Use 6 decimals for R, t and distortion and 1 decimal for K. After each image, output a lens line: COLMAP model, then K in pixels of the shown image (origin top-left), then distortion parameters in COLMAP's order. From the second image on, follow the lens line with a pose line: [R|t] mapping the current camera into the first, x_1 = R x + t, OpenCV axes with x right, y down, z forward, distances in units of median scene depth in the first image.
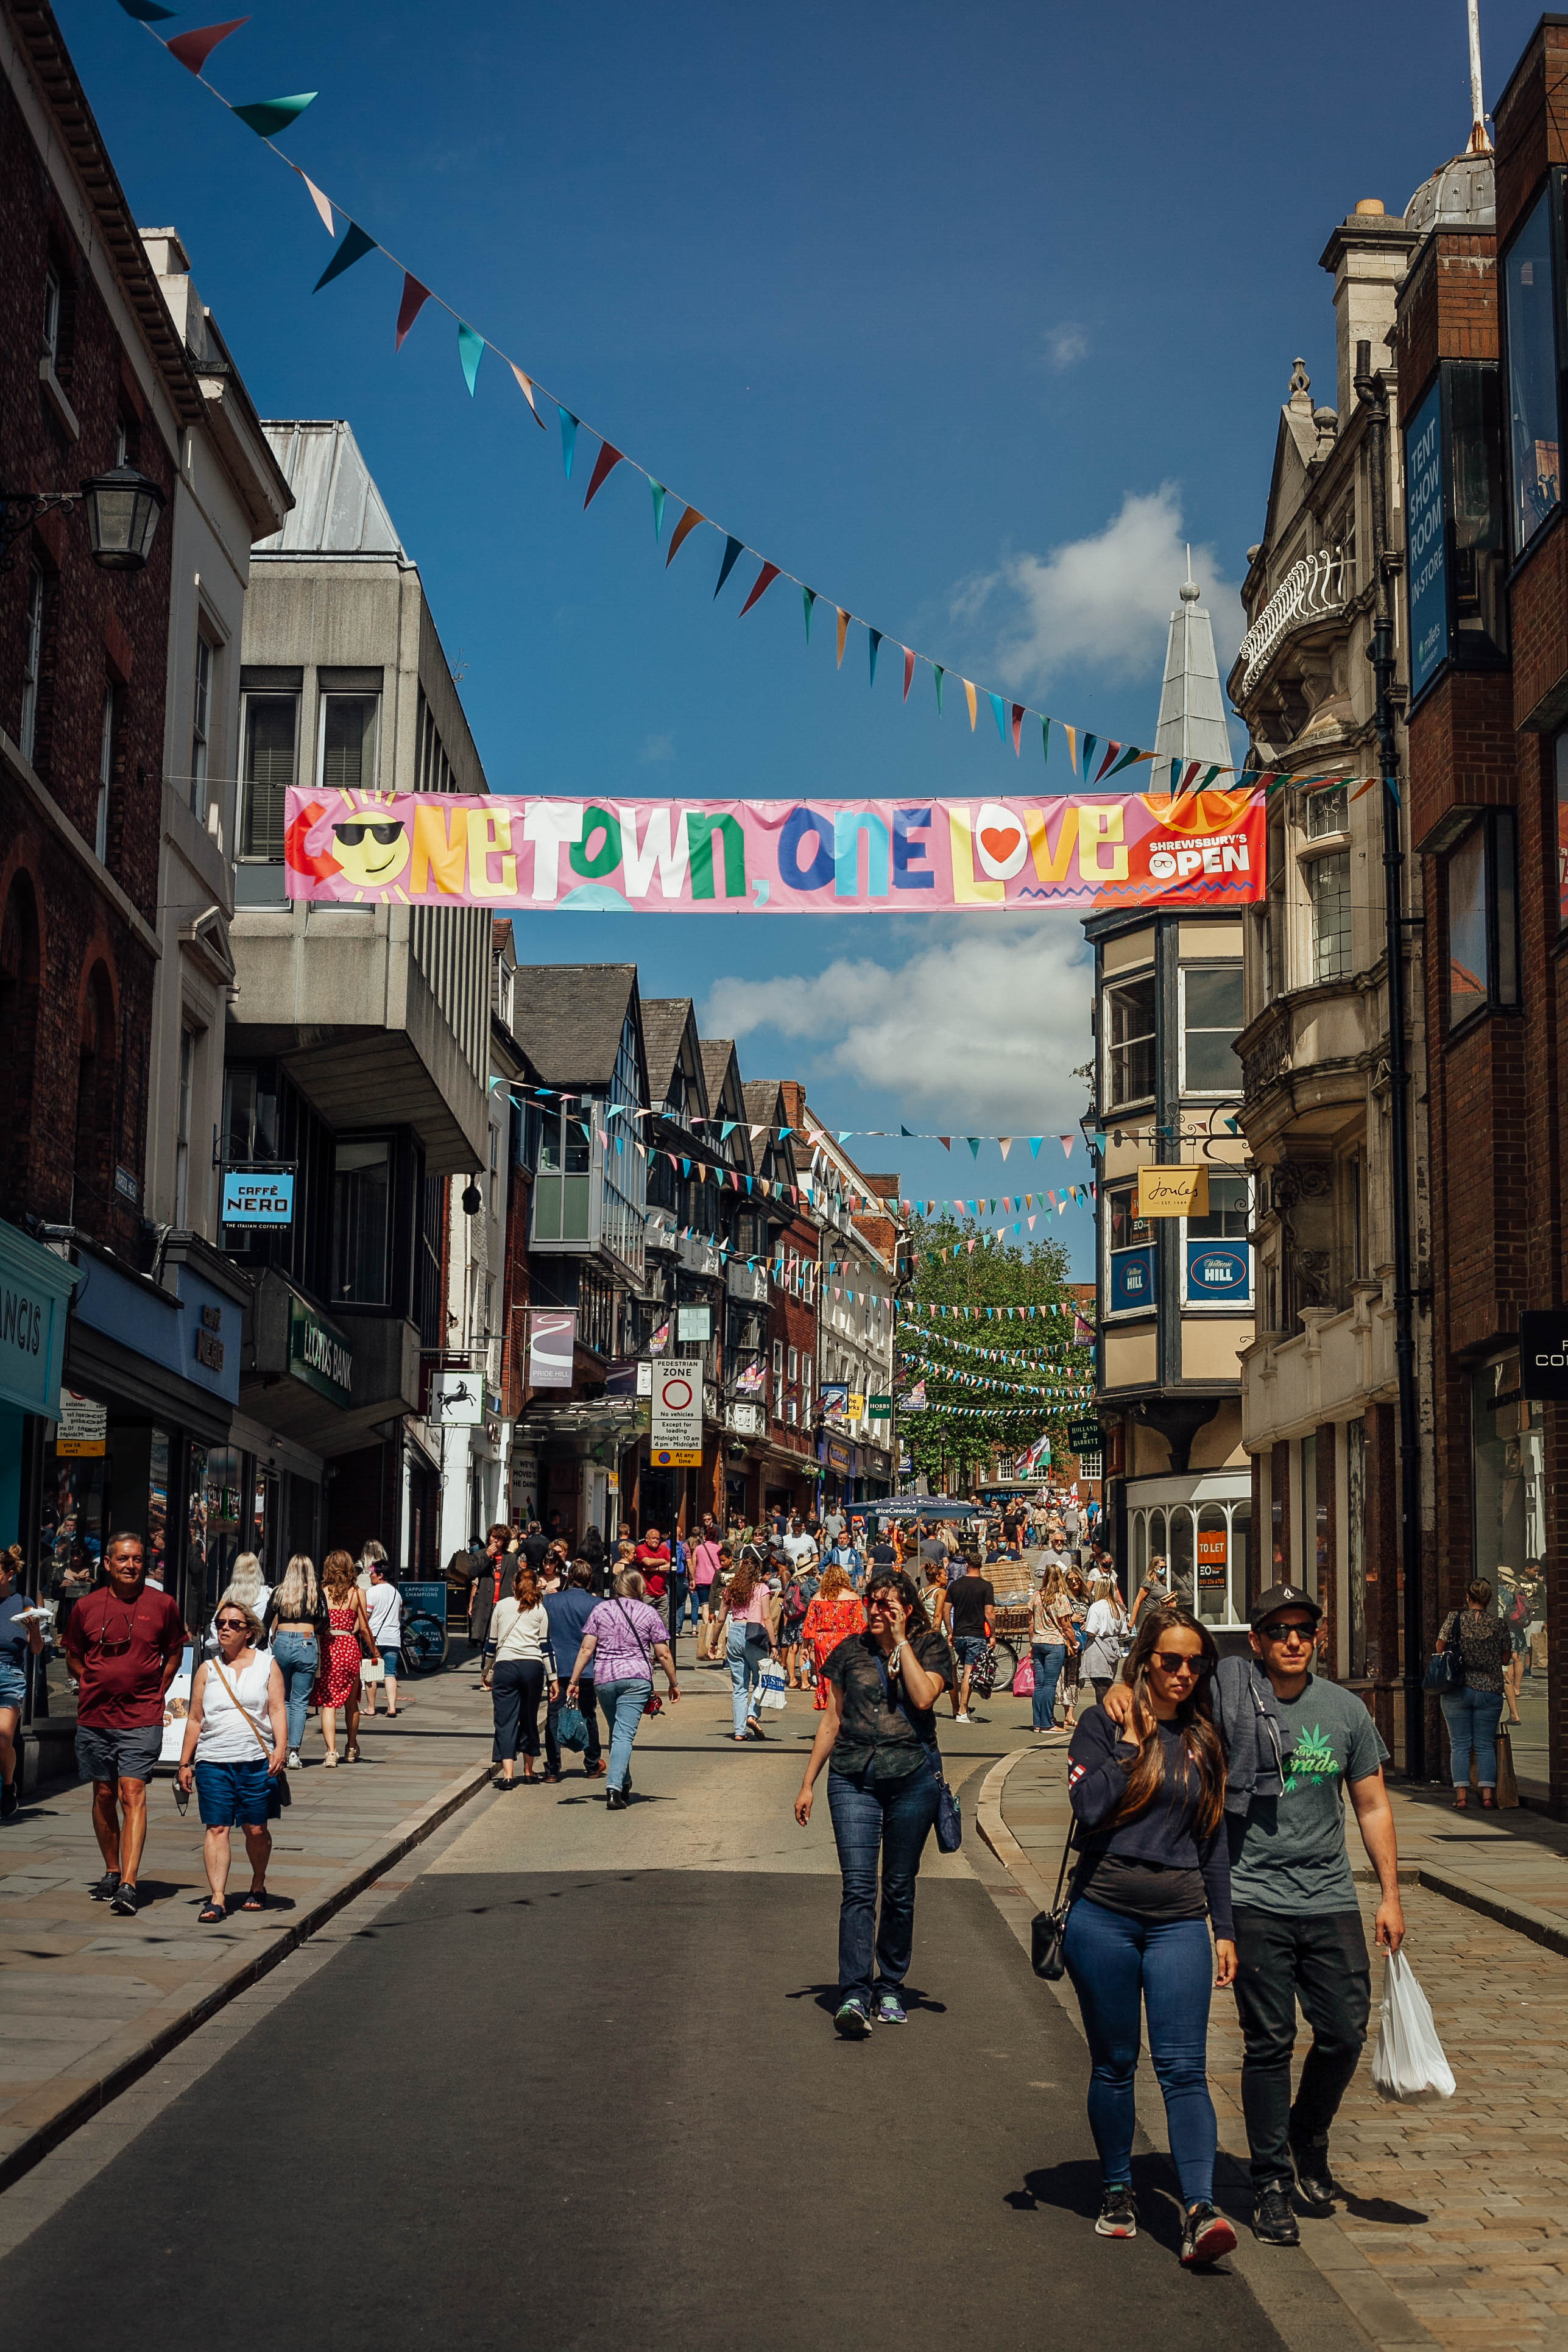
lens RADIAL K [[3350.7, 0, 761.3], [0, 3350.7, 1134.2], [0, 0, 1]] dist [-0.107928, 0.000000]
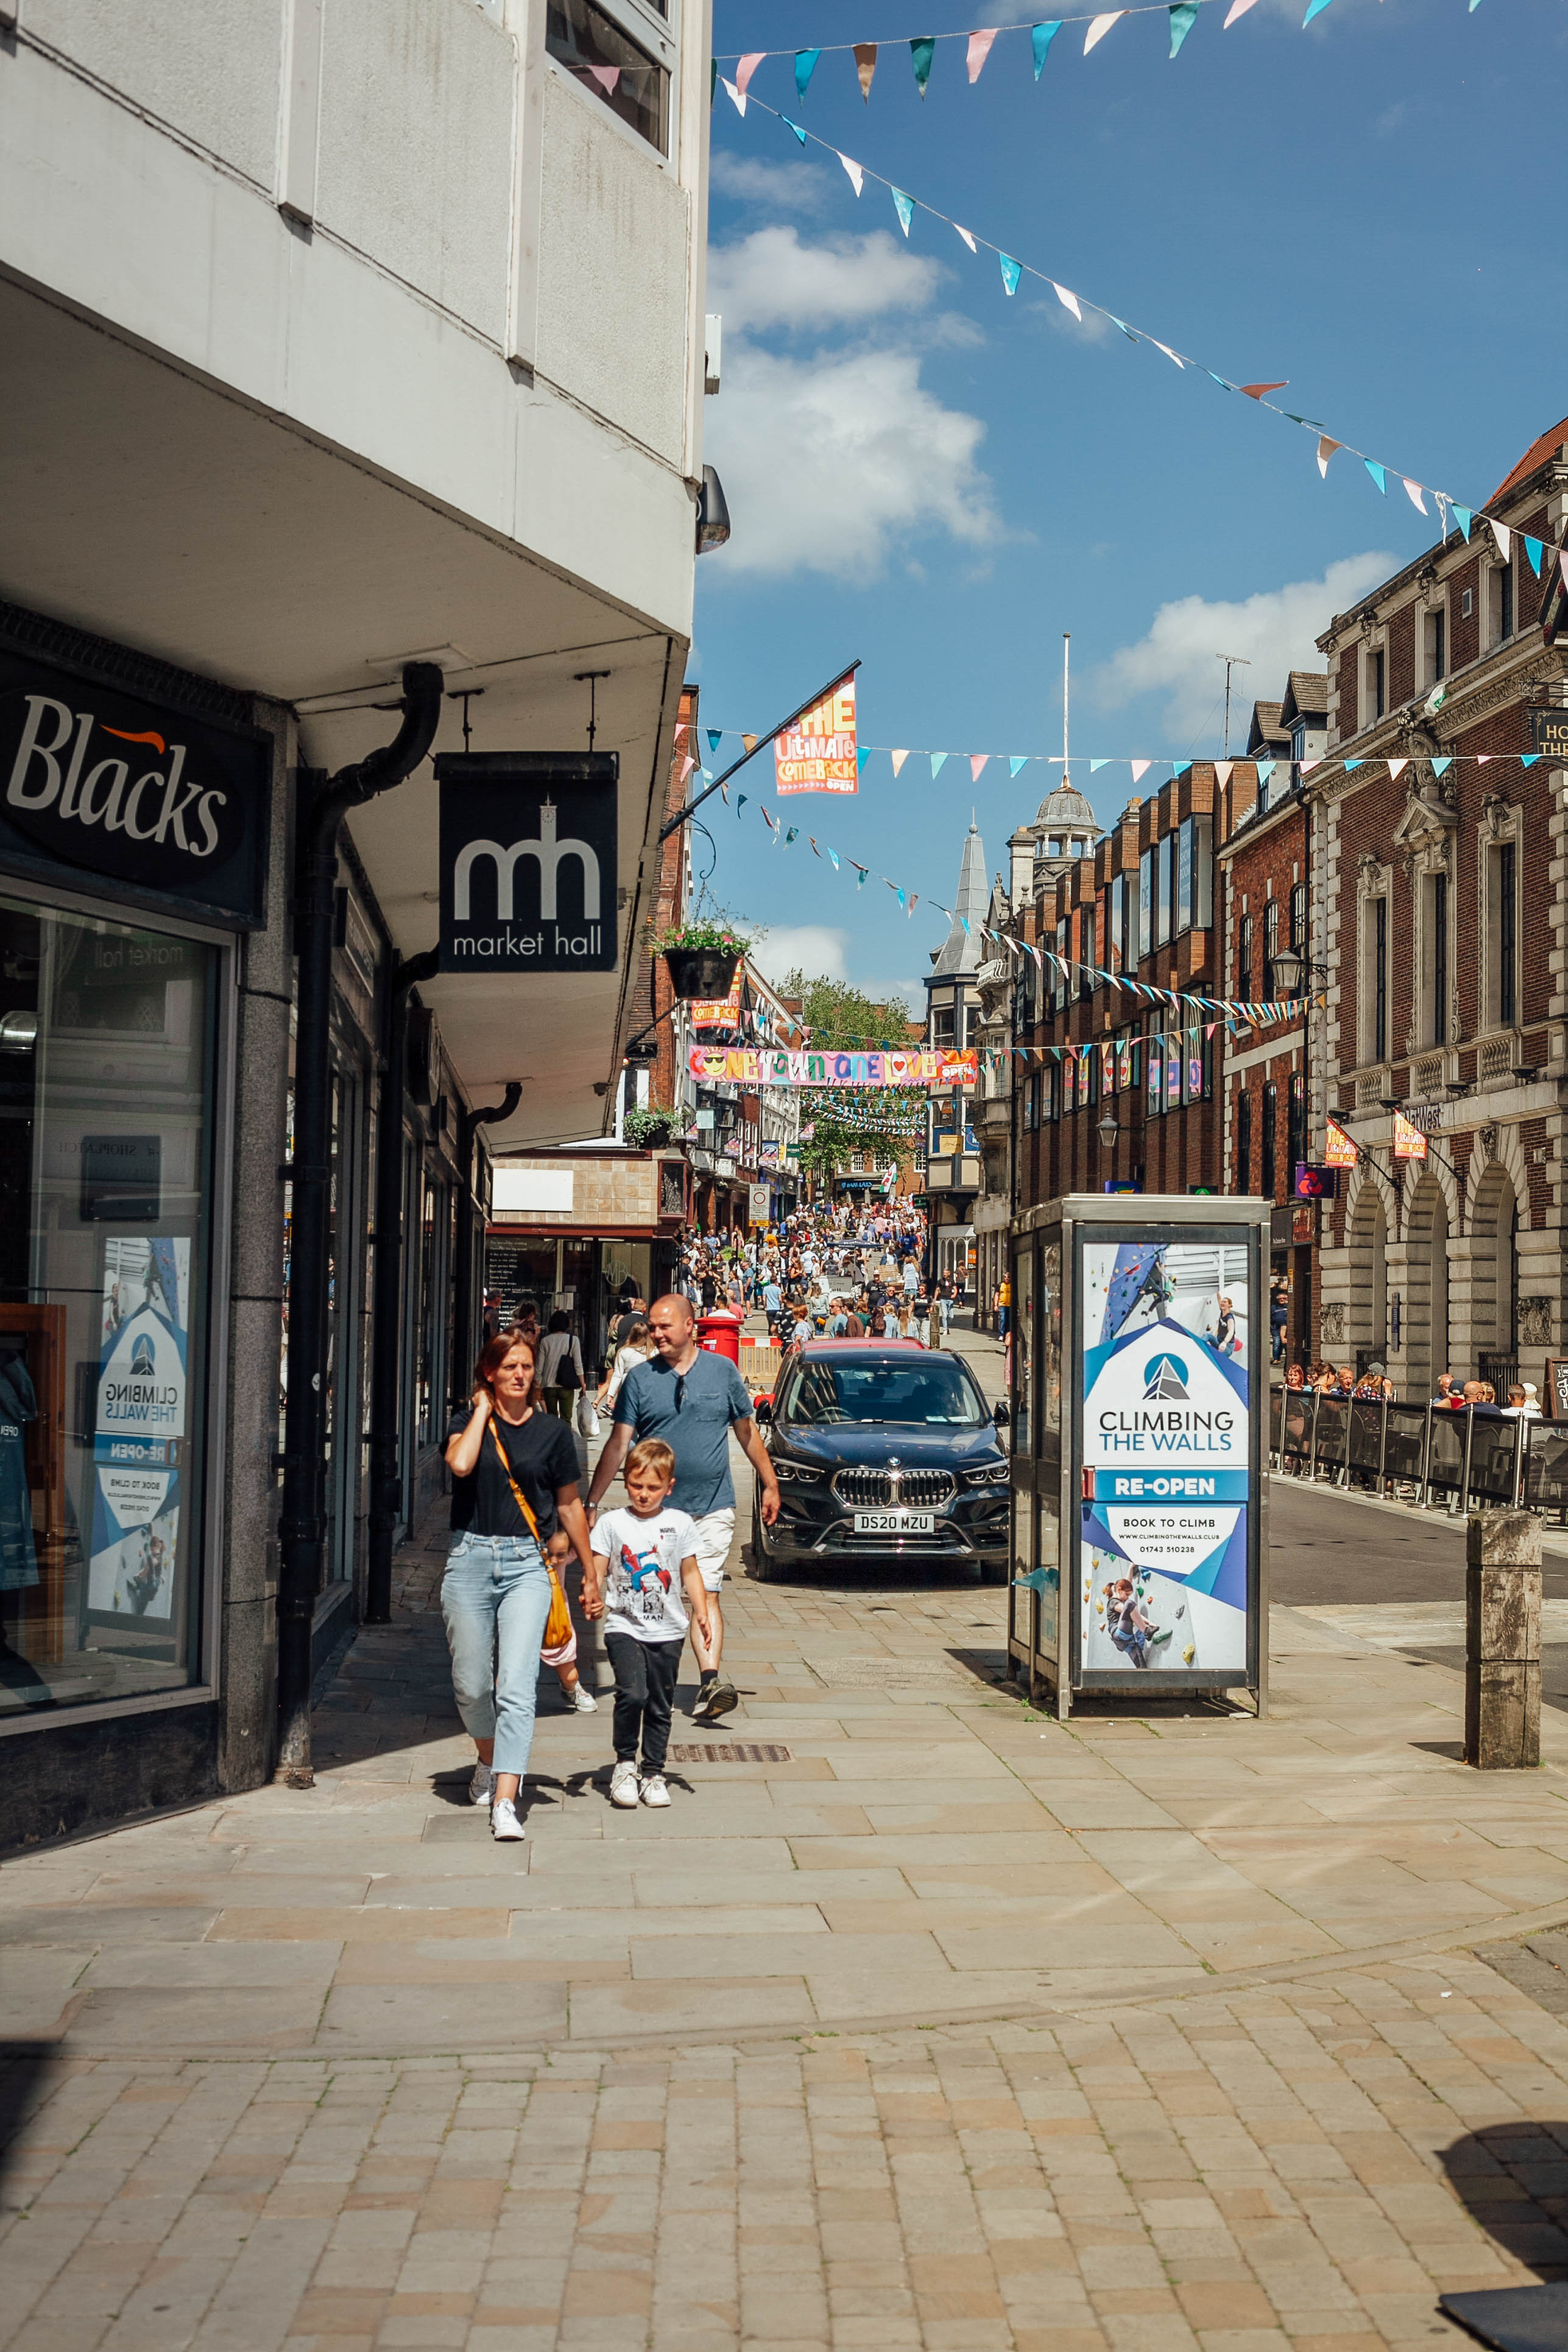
lens RADIAL K [[3350.7, 0, 783.6], [0, 3350.7, 1175.0], [0, 0, 1]] dist [-0.107928, 0.000000]
pose [[0.998383, 0.006021, 0.056523, -0.128364], [-0.012509, 0.993269, 0.115150, -0.197370], [-0.055450, -0.115671, 0.991739, -1.288586]]
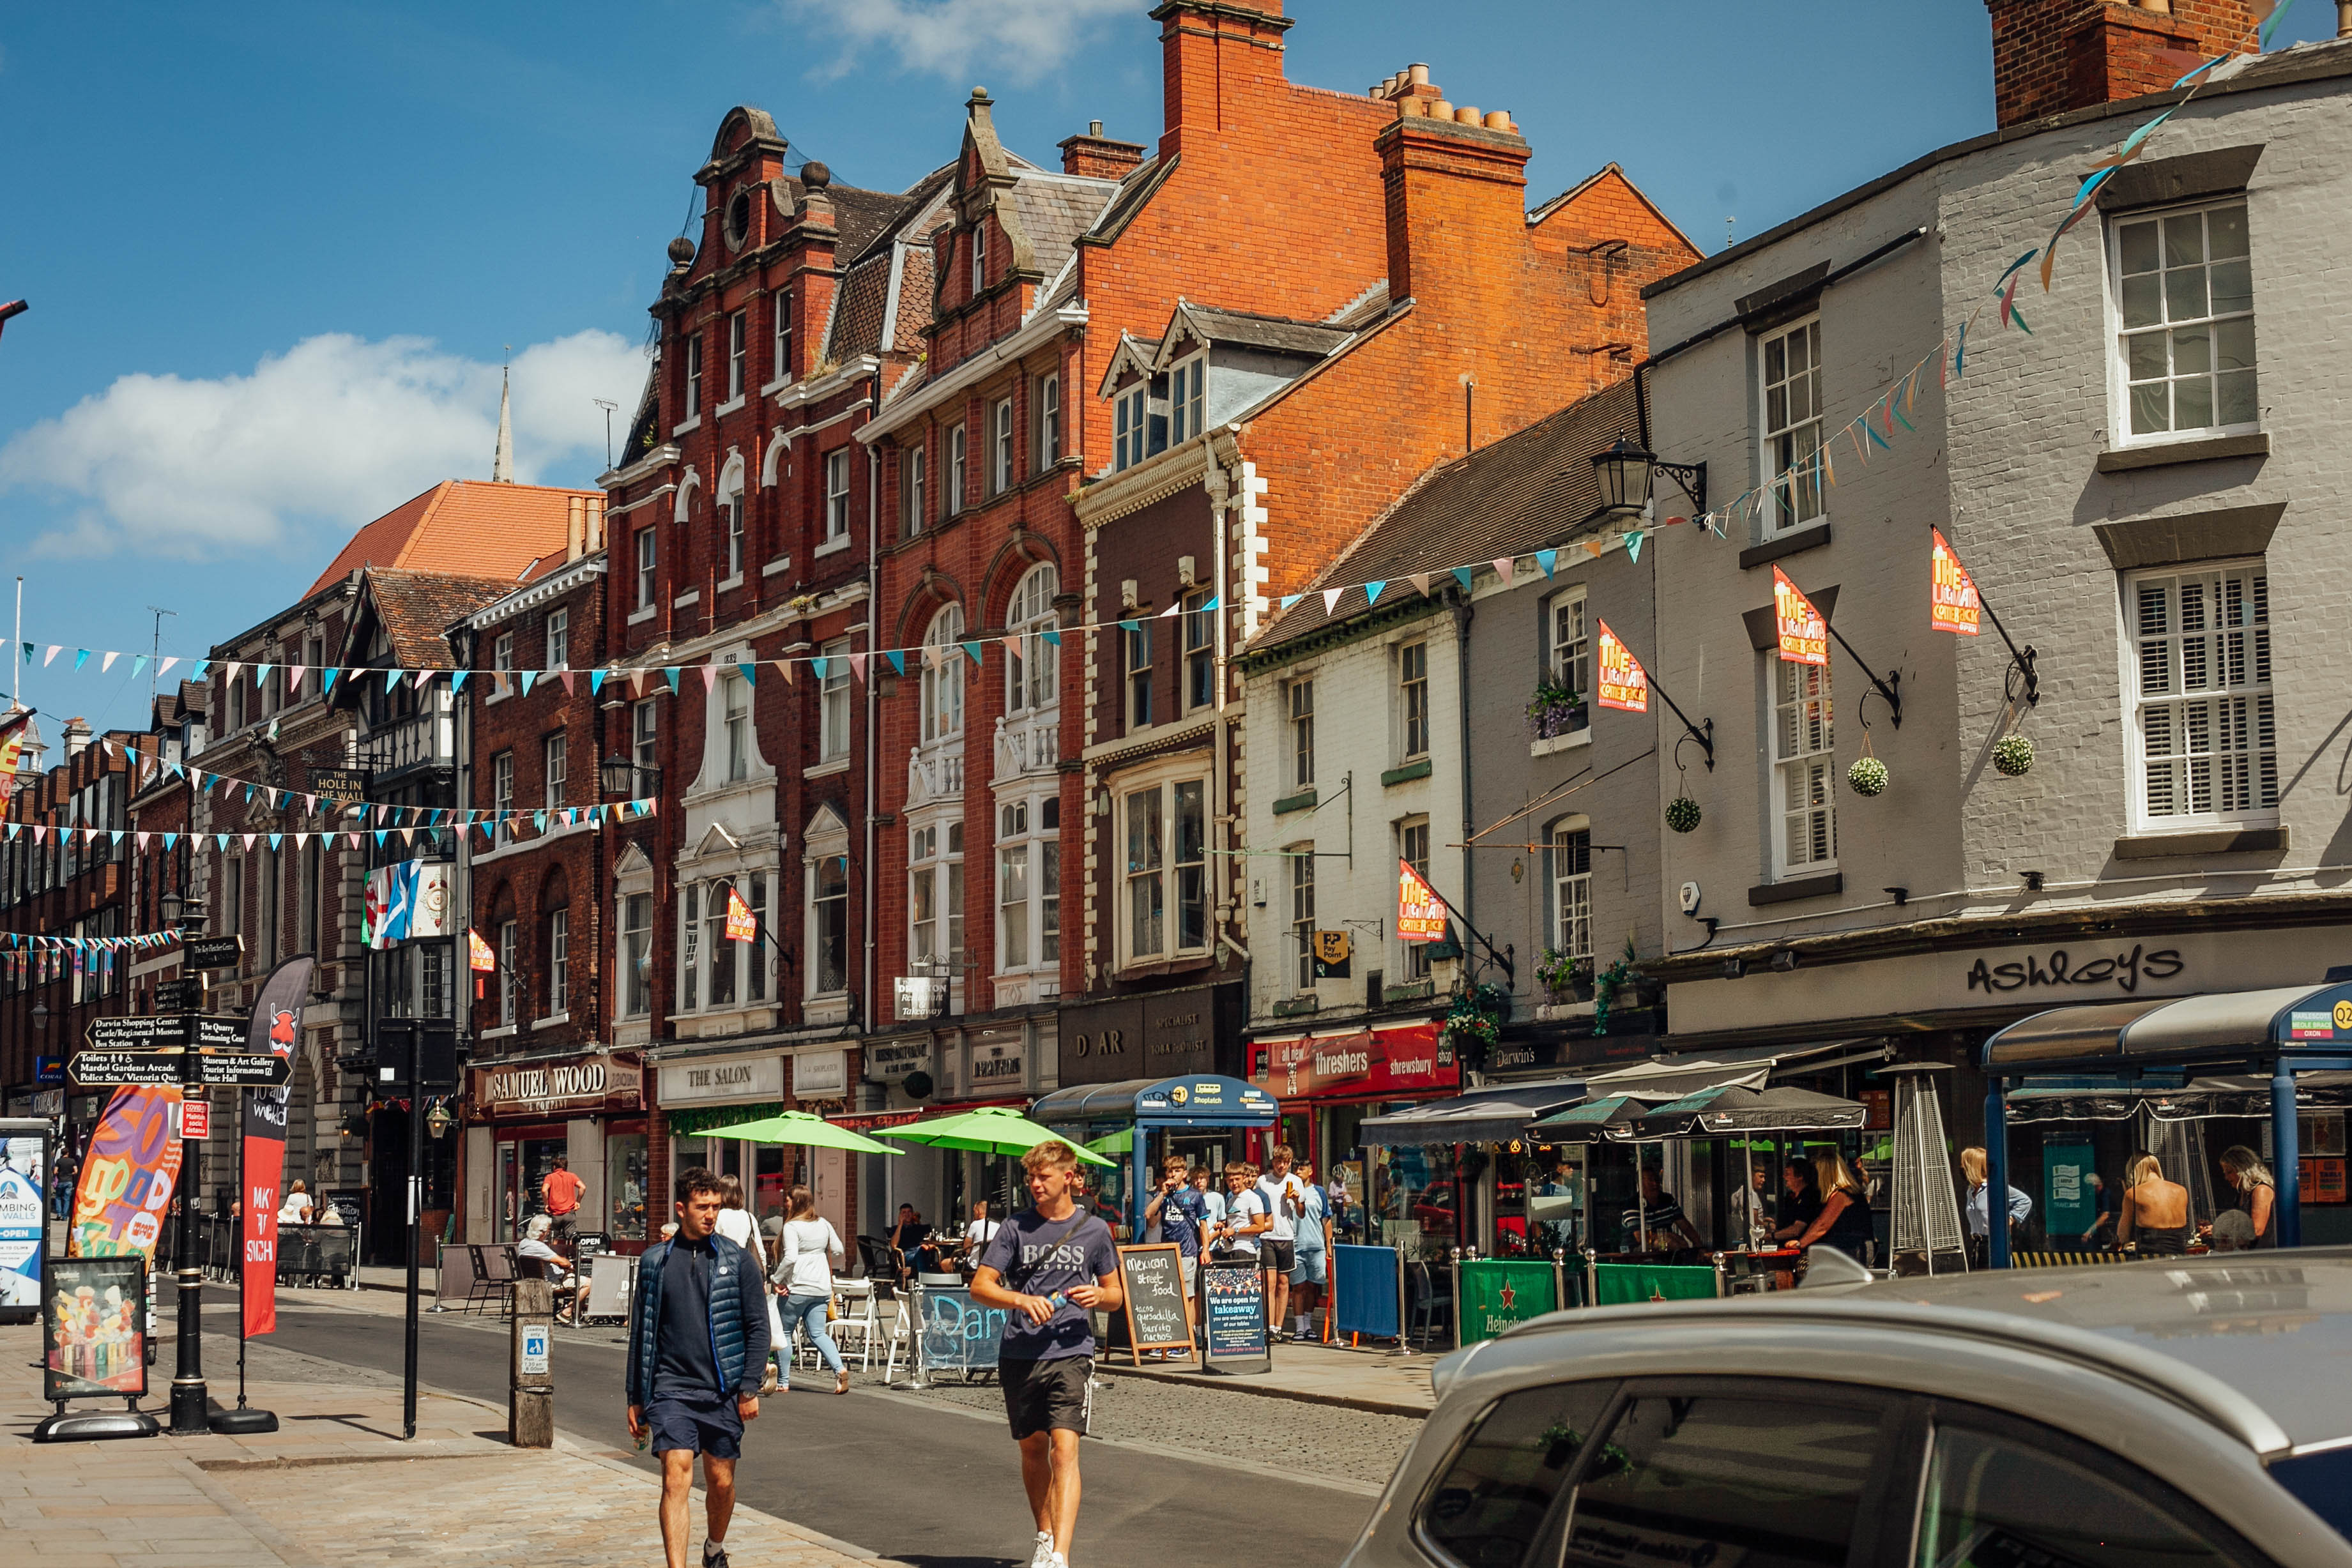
lens RADIAL K [[3350.4, 0, 1158.3], [0, 3350.4, 793.5], [0, 0, 1]] dist [-0.107928, 0.000000]
pose [[0.891505, 0.032960, 0.451811, -0.179381], [-0.054290, 0.997935, 0.034325, -0.266162], [-0.449747, -0.055130, 0.891453, -1.719581]]
